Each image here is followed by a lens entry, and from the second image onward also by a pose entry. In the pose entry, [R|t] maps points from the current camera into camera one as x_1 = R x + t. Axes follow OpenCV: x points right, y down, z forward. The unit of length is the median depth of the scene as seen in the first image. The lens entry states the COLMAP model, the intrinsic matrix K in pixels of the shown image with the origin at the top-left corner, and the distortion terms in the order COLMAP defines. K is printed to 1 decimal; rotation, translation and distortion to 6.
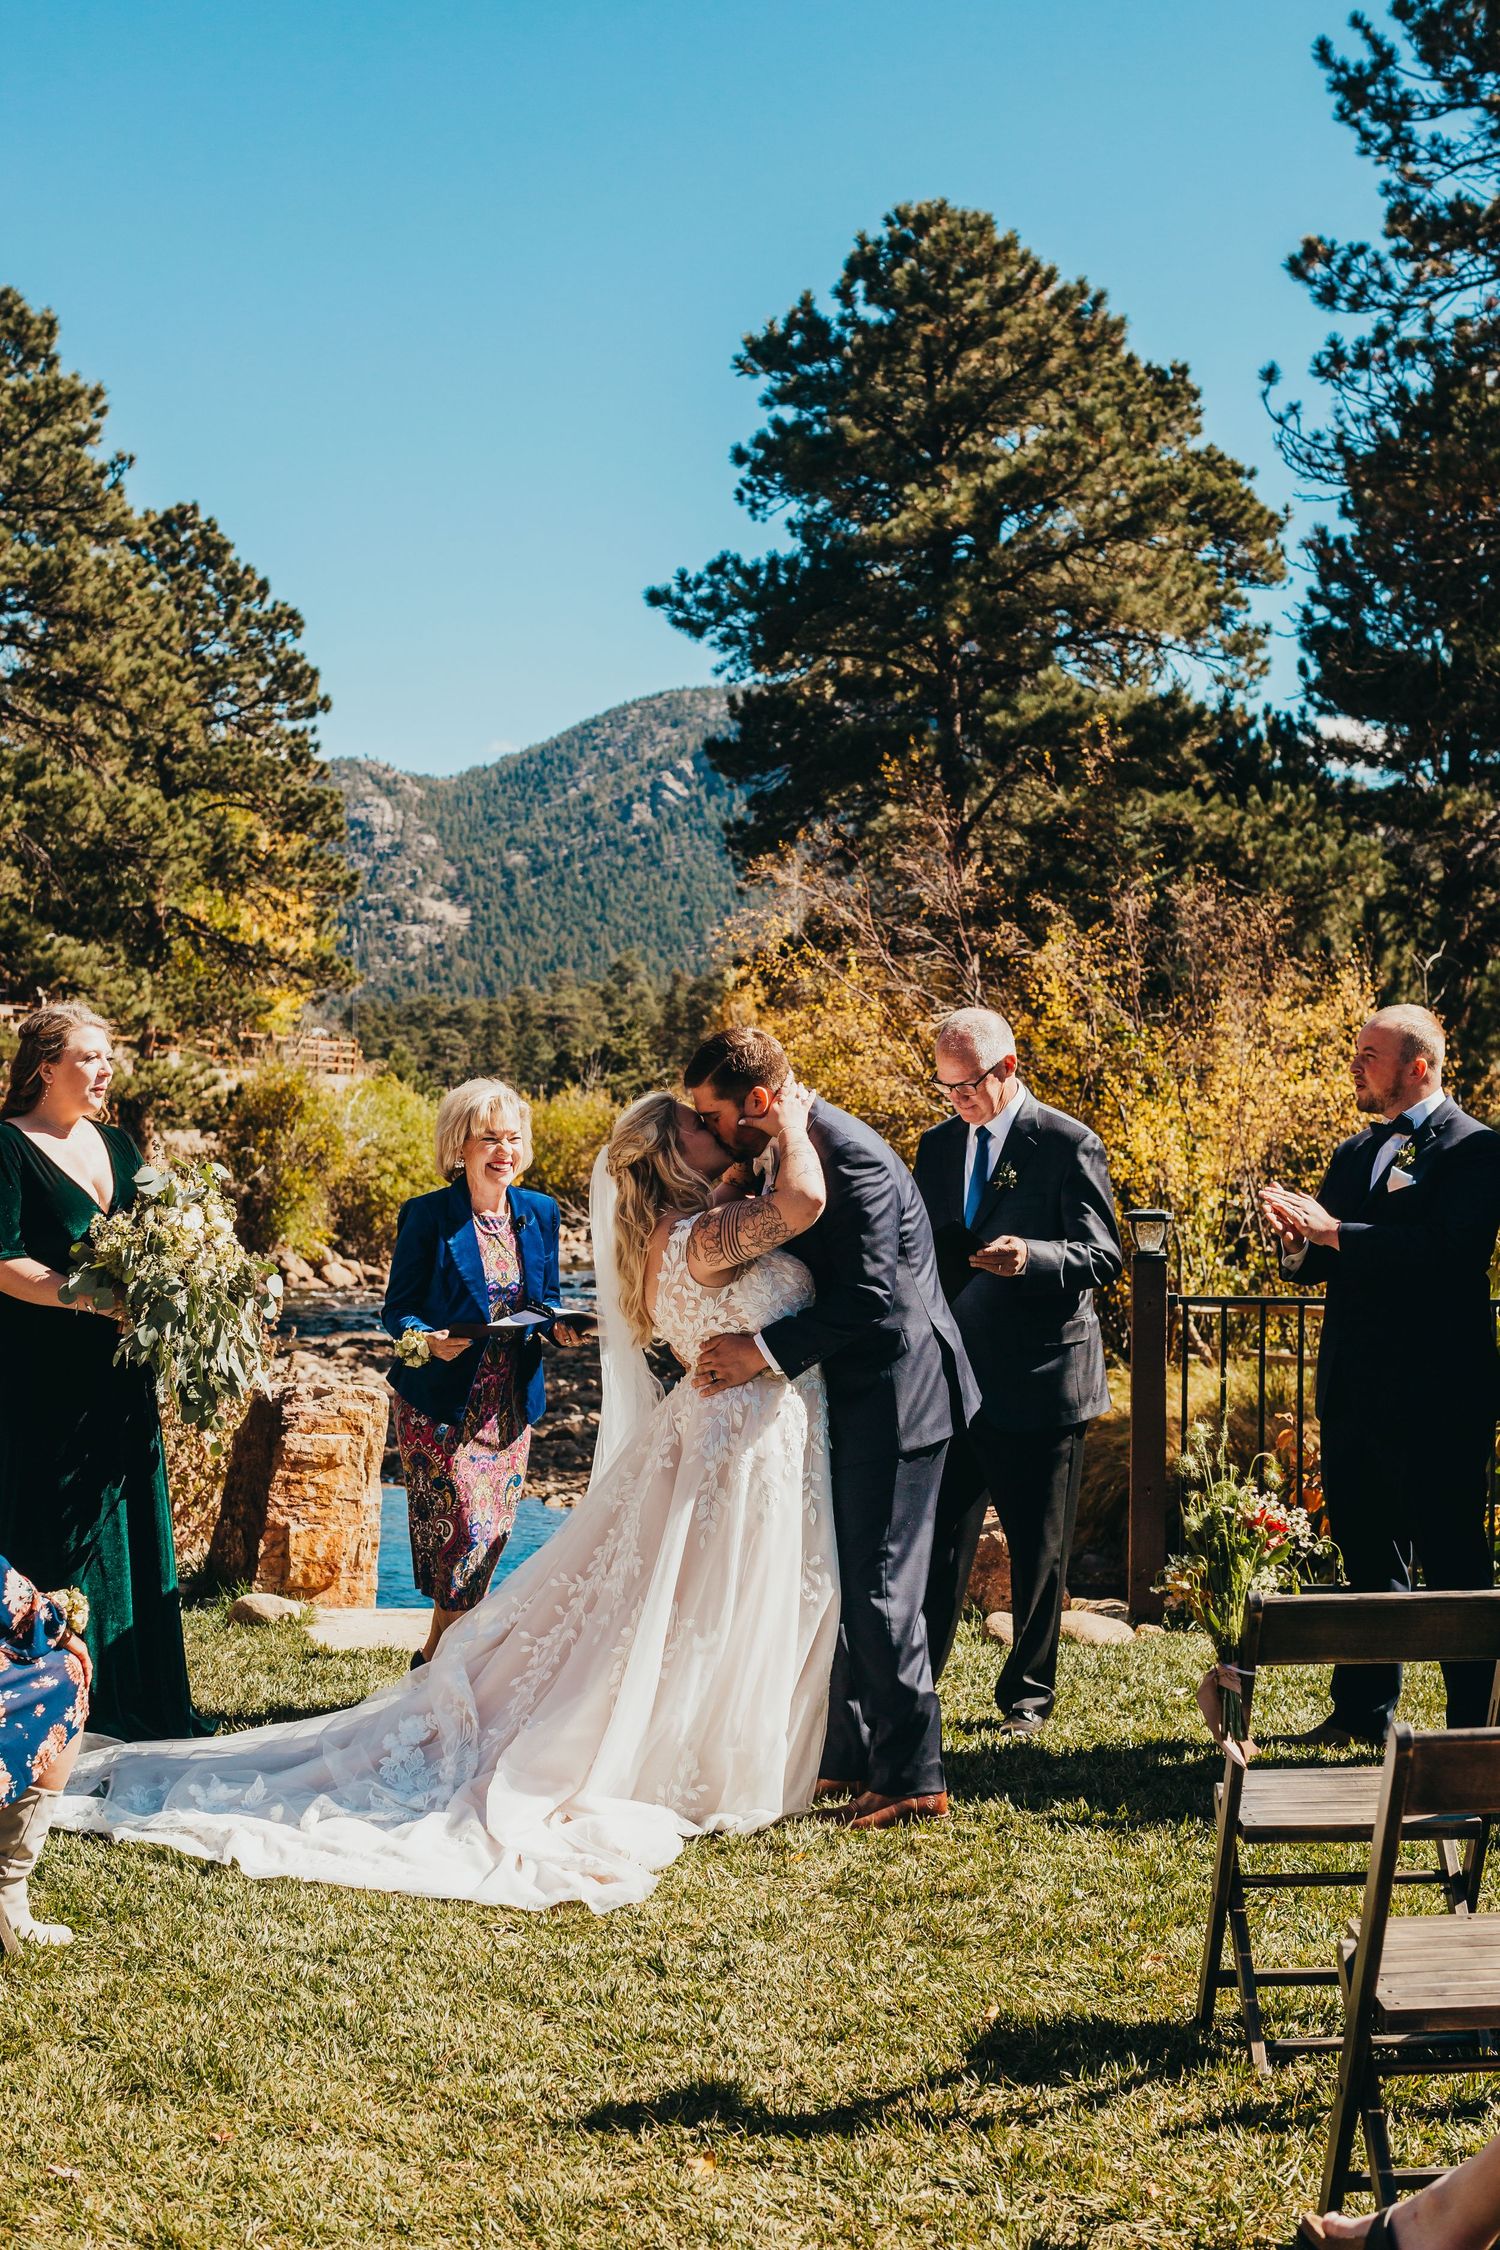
lens RADIAL K [[3157.1, 0, 758.8], [0, 3157.1, 1120.3], [0, 0, 1]] dist [-0.041624, 0.000000]
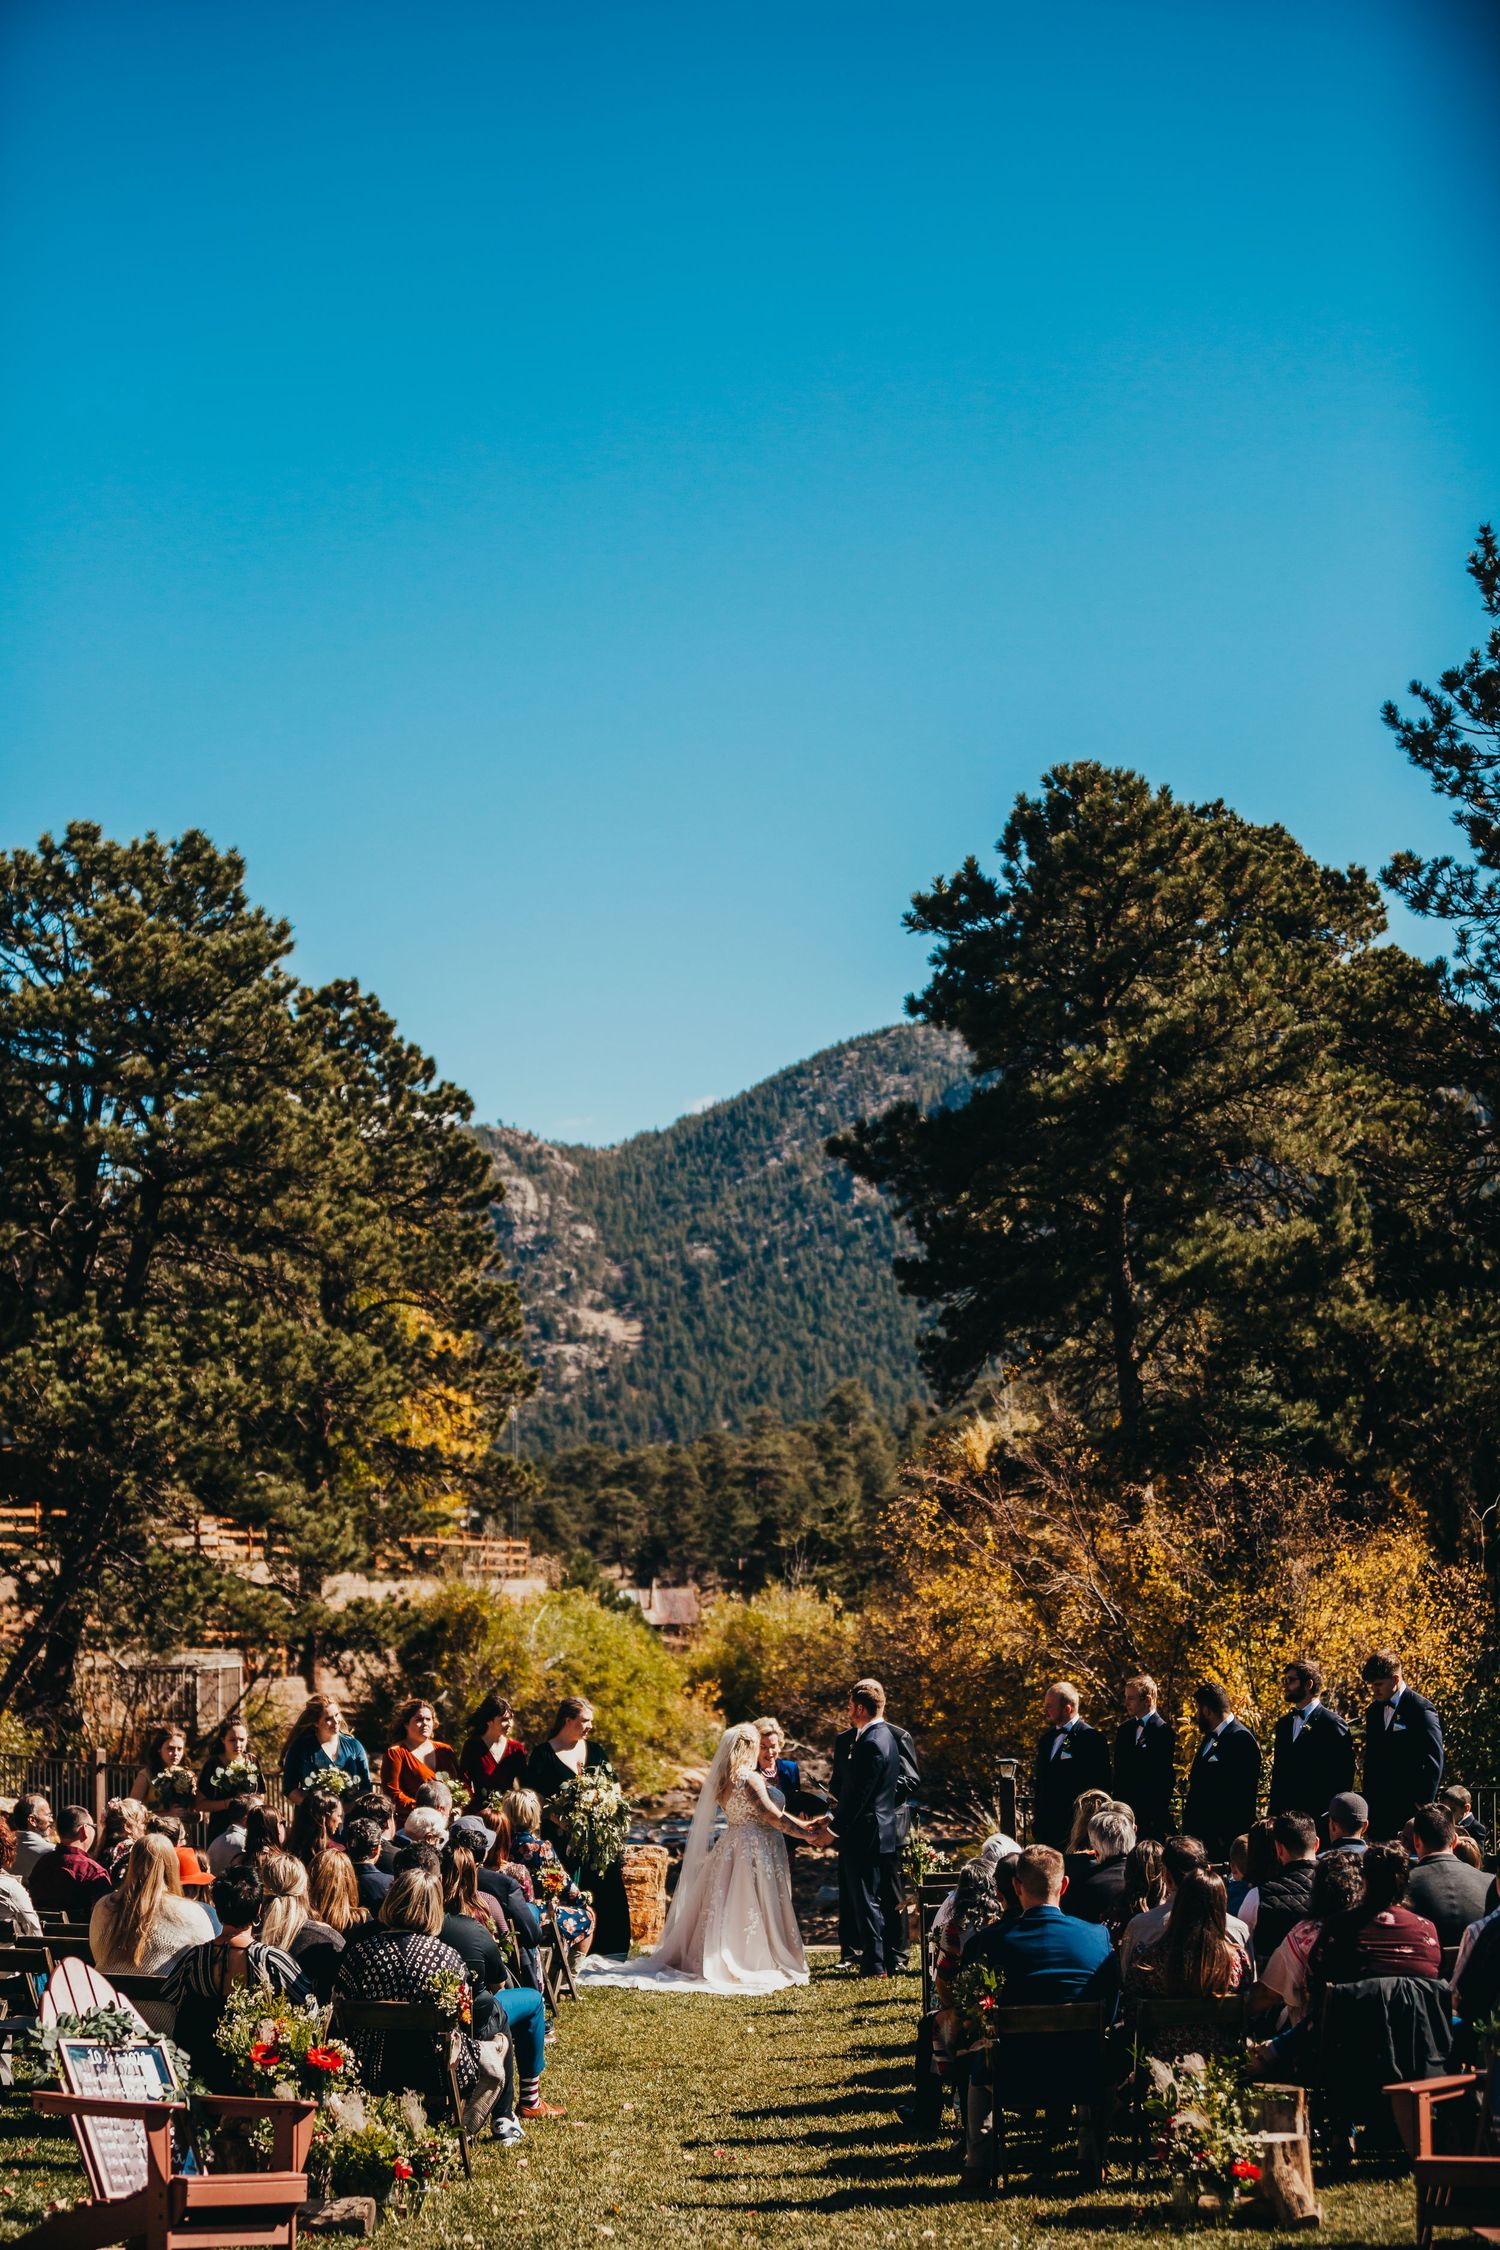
lens RADIAL K [[4444.7, 0, 741.5], [0, 4444.7, 1123.0], [0, 0, 1]] dist [-0.208401, 0.000000]
pose [[0.997337, -0.030590, -0.066204, 0.031736], [0.023592, 0.994295, -0.104021, -0.019704], [0.069009, 0.102182, 0.992369, -0.434805]]
